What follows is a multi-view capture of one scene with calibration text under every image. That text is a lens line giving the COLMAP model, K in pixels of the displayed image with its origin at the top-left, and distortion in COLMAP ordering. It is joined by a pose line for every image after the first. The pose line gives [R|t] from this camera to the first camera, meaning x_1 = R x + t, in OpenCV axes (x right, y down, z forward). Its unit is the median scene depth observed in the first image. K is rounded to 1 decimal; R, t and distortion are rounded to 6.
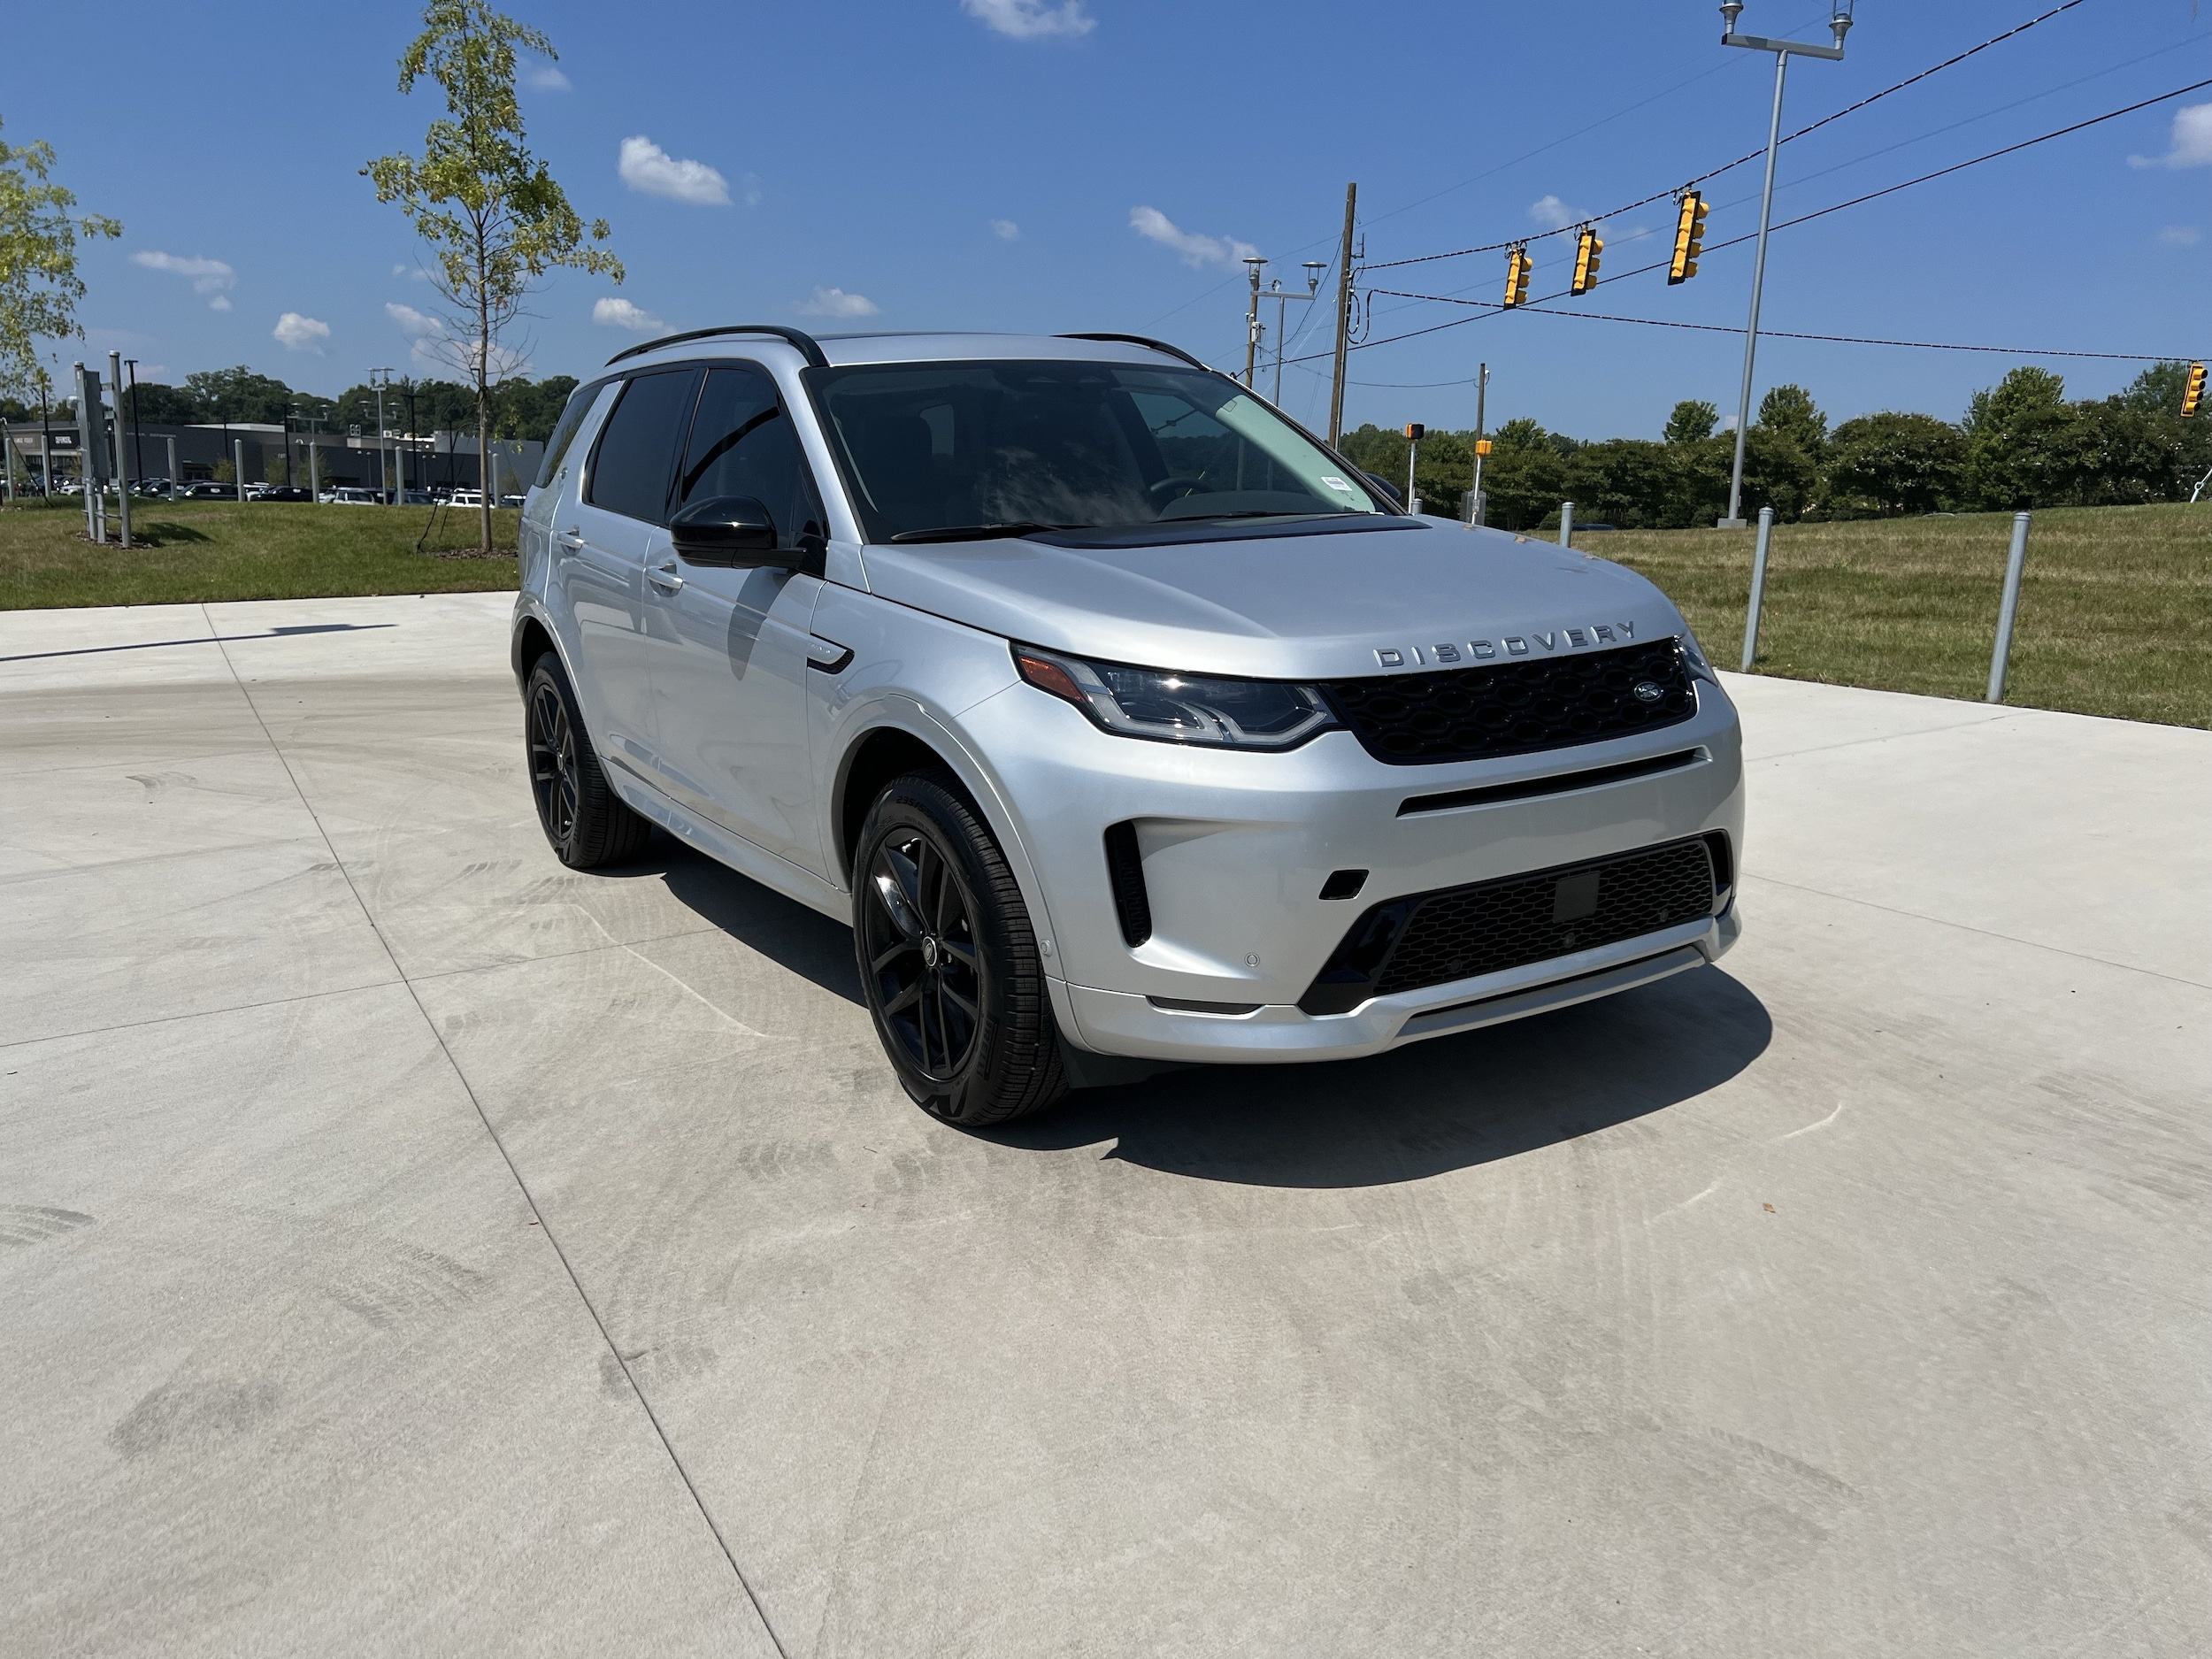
lens RADIAL K [[1689.7, 0, 1104.3], [0, 1689.7, 850.5], [0, 0, 1]] dist [0.043325, -0.046156]
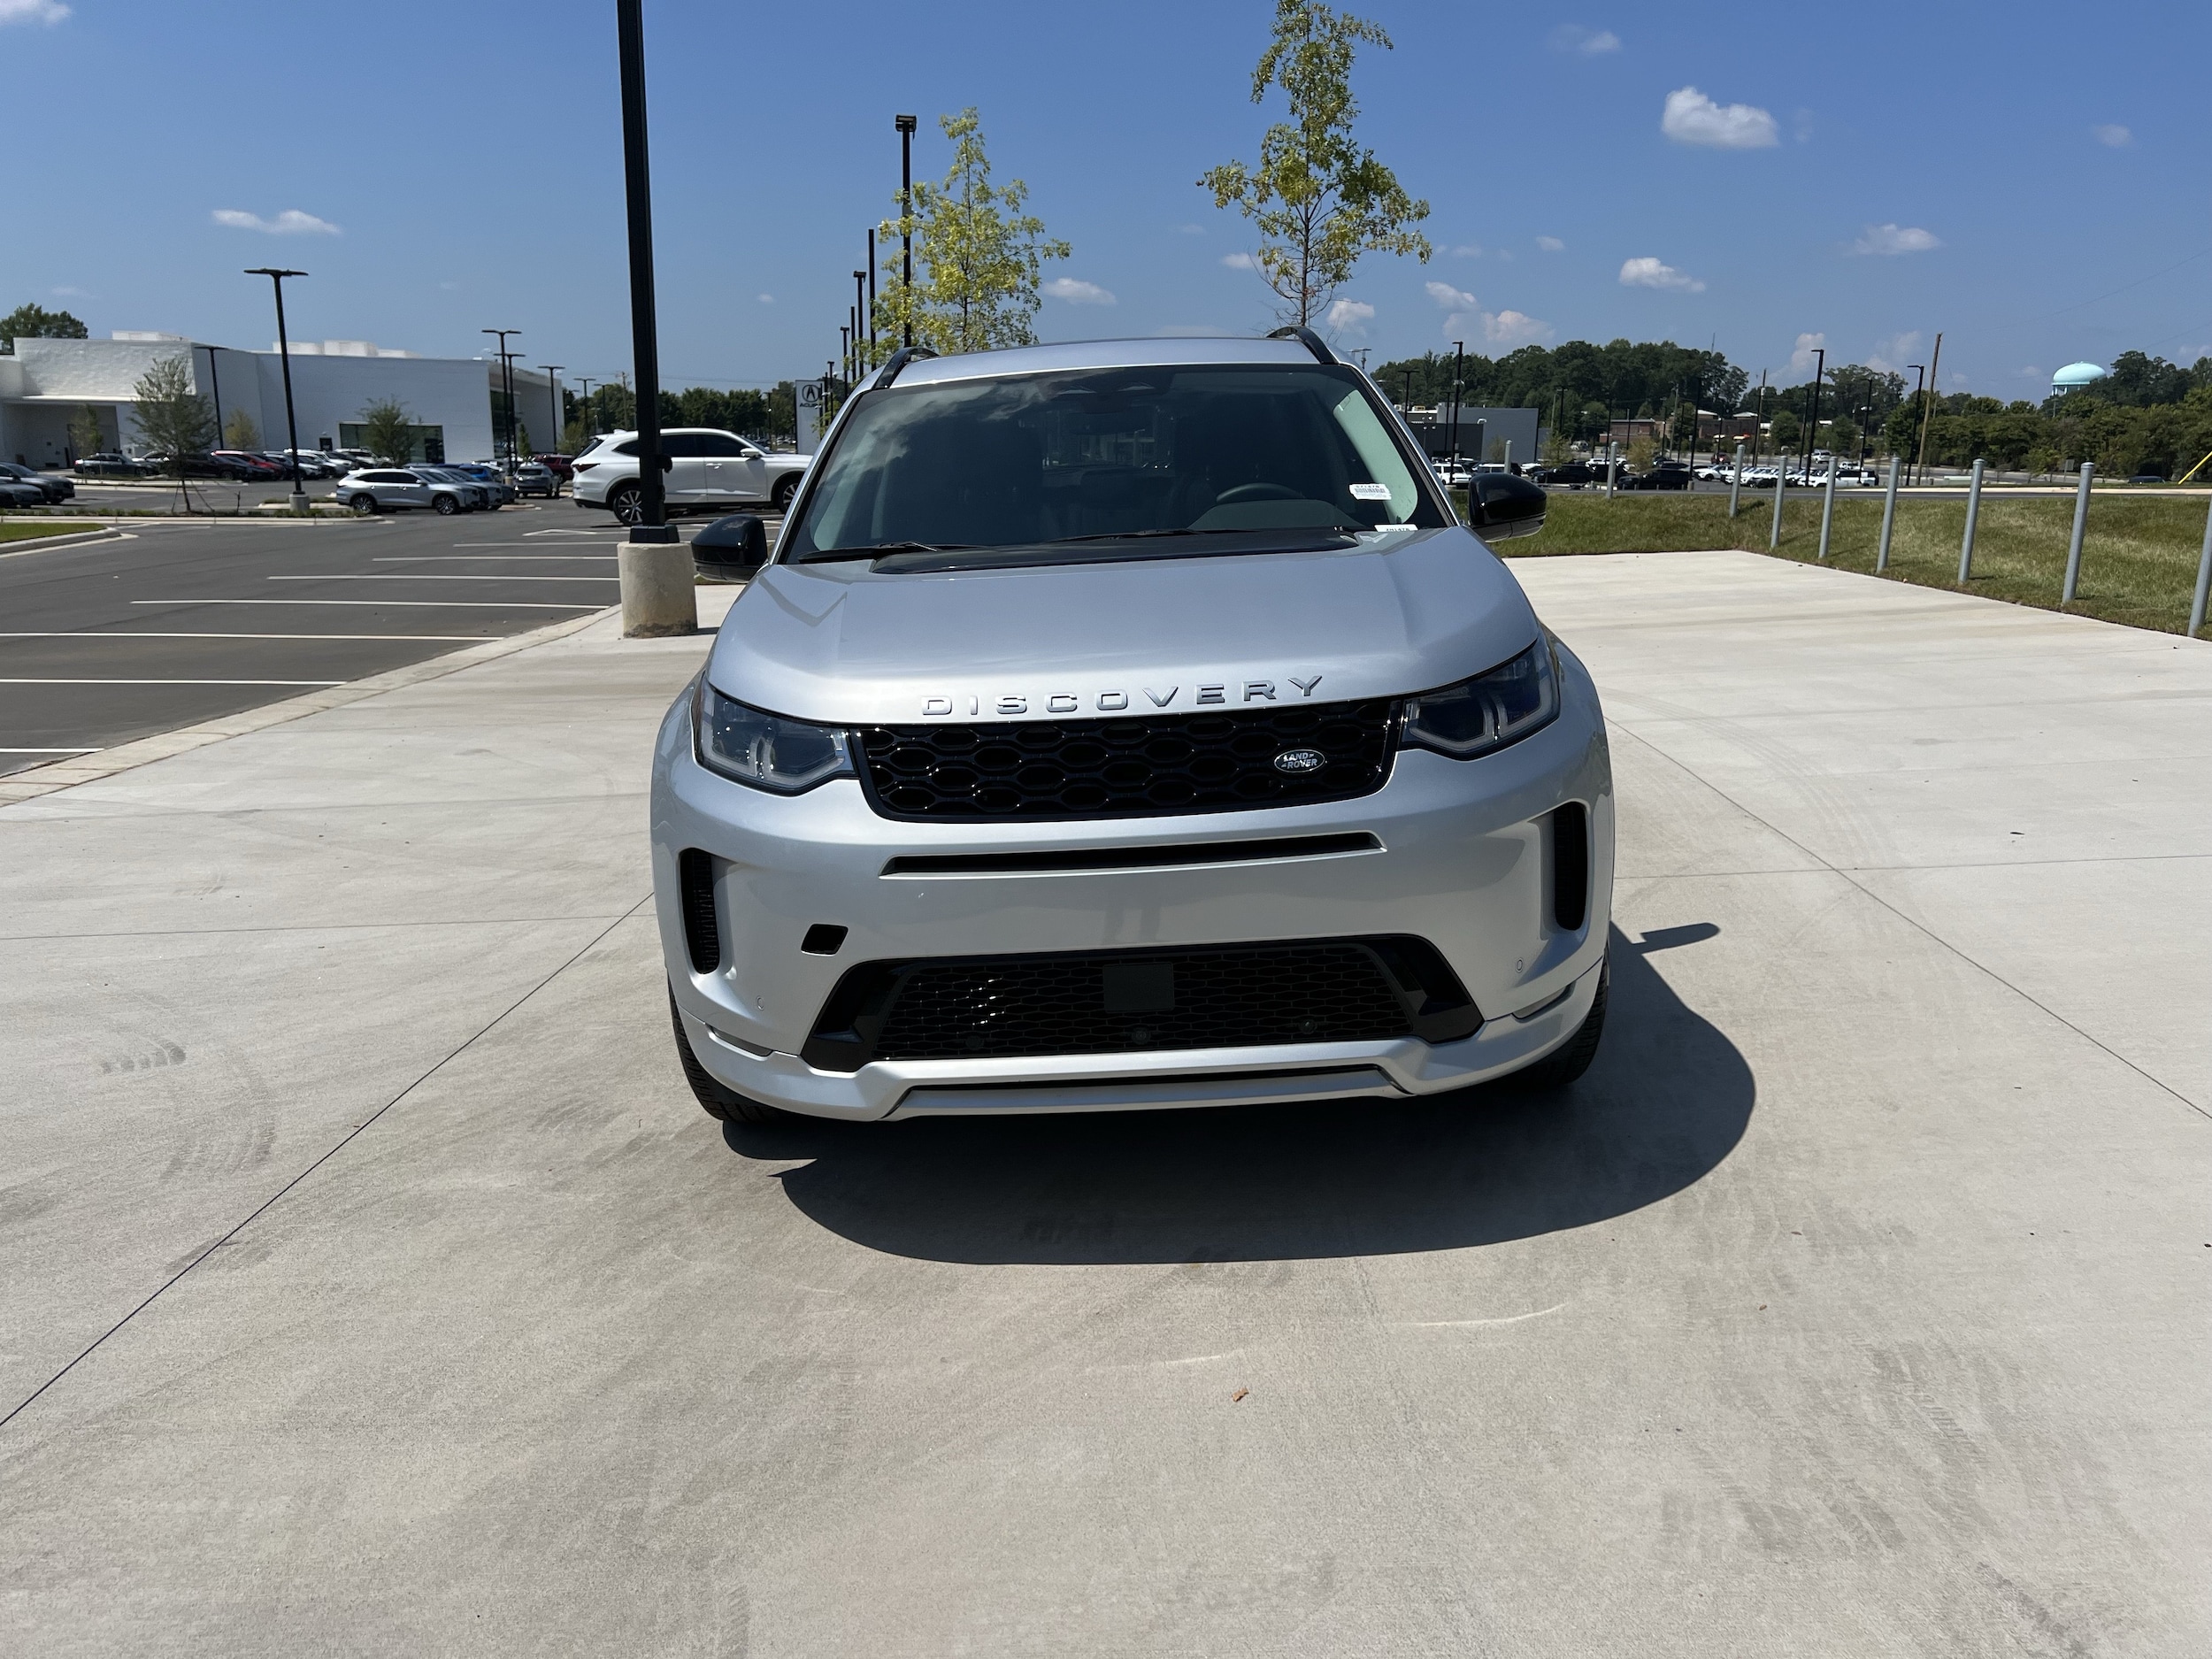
lens RADIAL K [[1689.7, 0, 1090.5], [0, 1689.7, 836.4], [0, 0, 1]] dist [0.043325, -0.046156]
pose [[0.831676, 0.100613, -0.546069, 0.137952], [-0.093283, 0.994786, 0.041217, -0.016063], [0.547369, 0.016660, 0.836726, 0.047703]]
